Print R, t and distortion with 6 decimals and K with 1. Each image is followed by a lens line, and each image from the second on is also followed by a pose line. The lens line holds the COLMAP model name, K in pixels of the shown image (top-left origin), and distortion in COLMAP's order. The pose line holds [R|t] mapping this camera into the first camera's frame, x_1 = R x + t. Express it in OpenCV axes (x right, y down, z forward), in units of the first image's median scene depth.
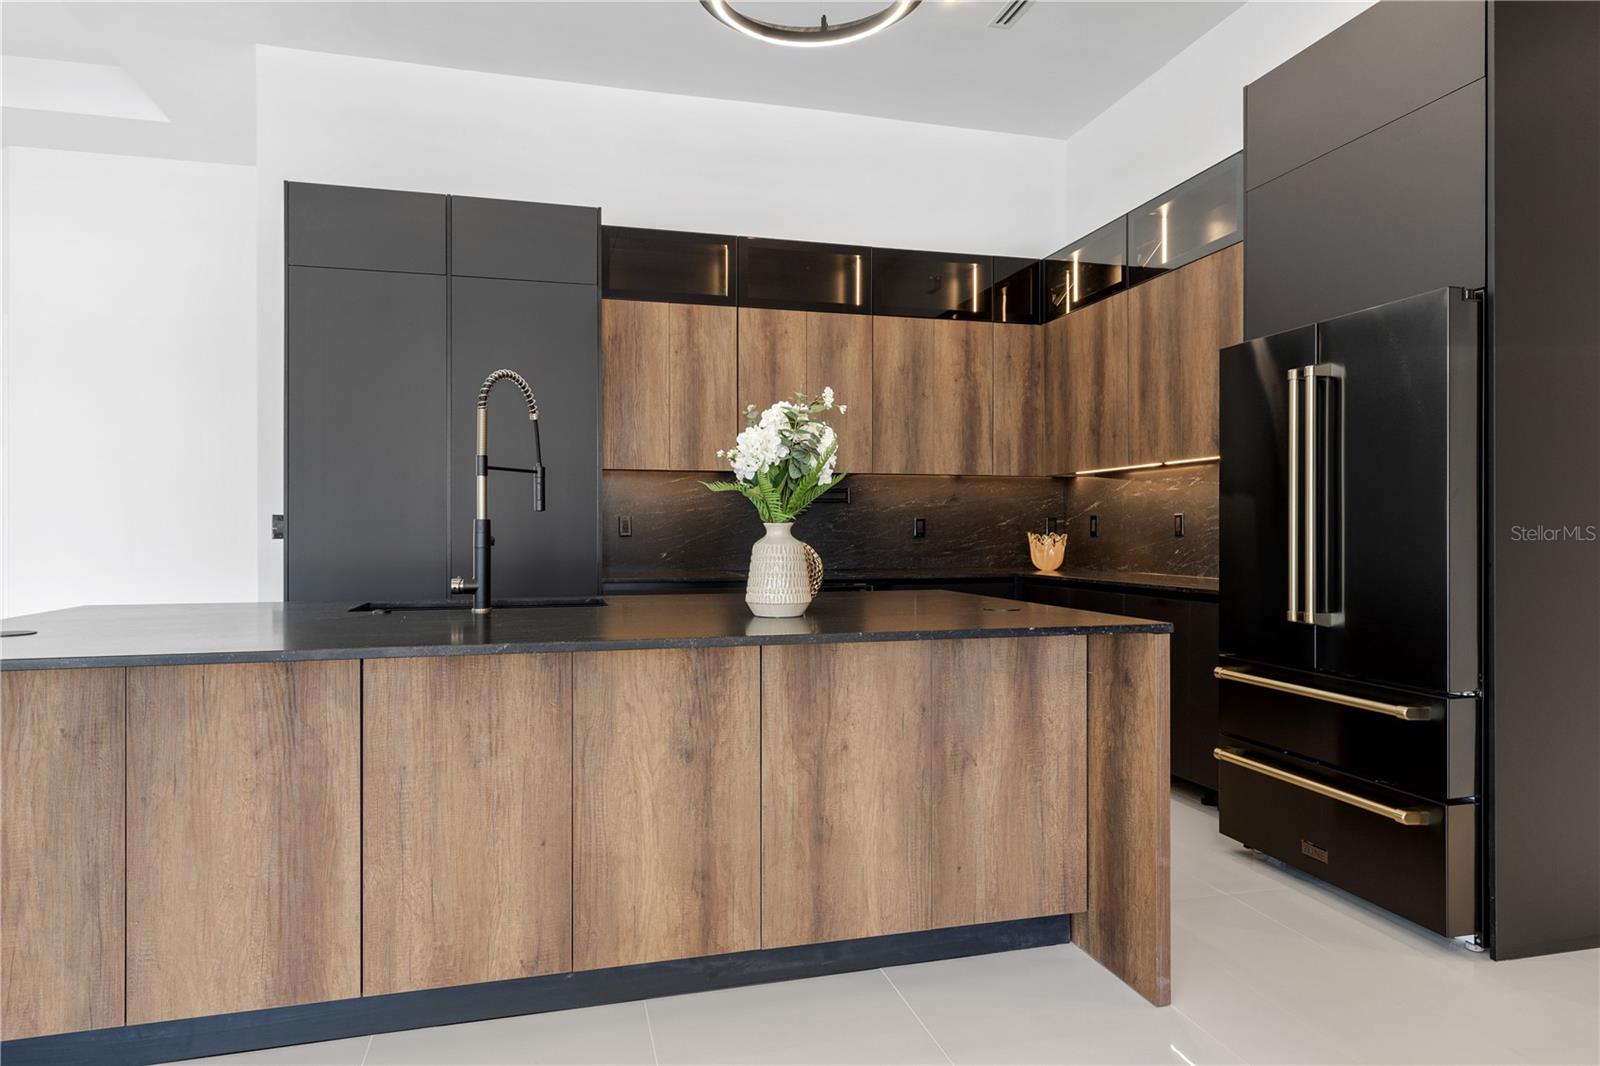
lens RADIAL K [[967.8, 0, 801.0], [0, 967.8, 535.7], [0, 0, 1]] dist [-0.002126, -0.000663]
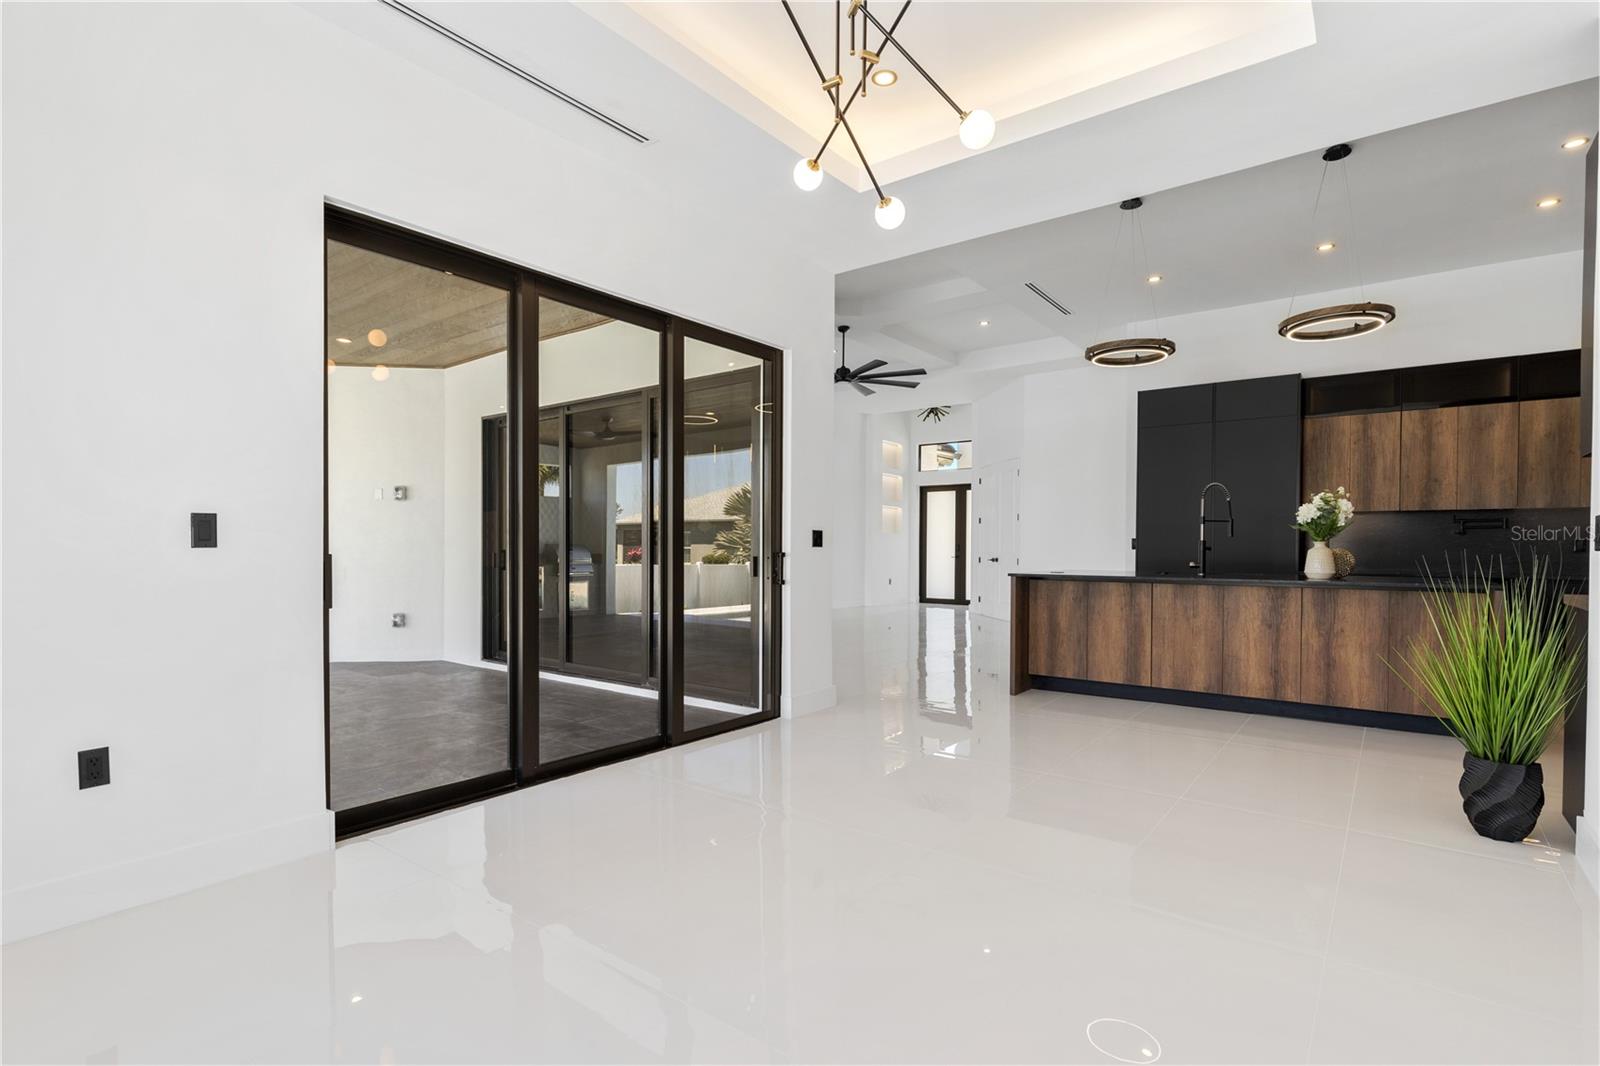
lens RADIAL K [[775.8, 0, 801.5], [0, 775.8, 546.2], [0, 0, 1]] dist [0.000201, 0.000019]
pose [[0.611244, 0.003740, -0.791433, 0.776155], [-0.011124, 0.999931, -0.003866, 0.022517], [0.791364, 0.011167, 0.611243, -1.336145]]
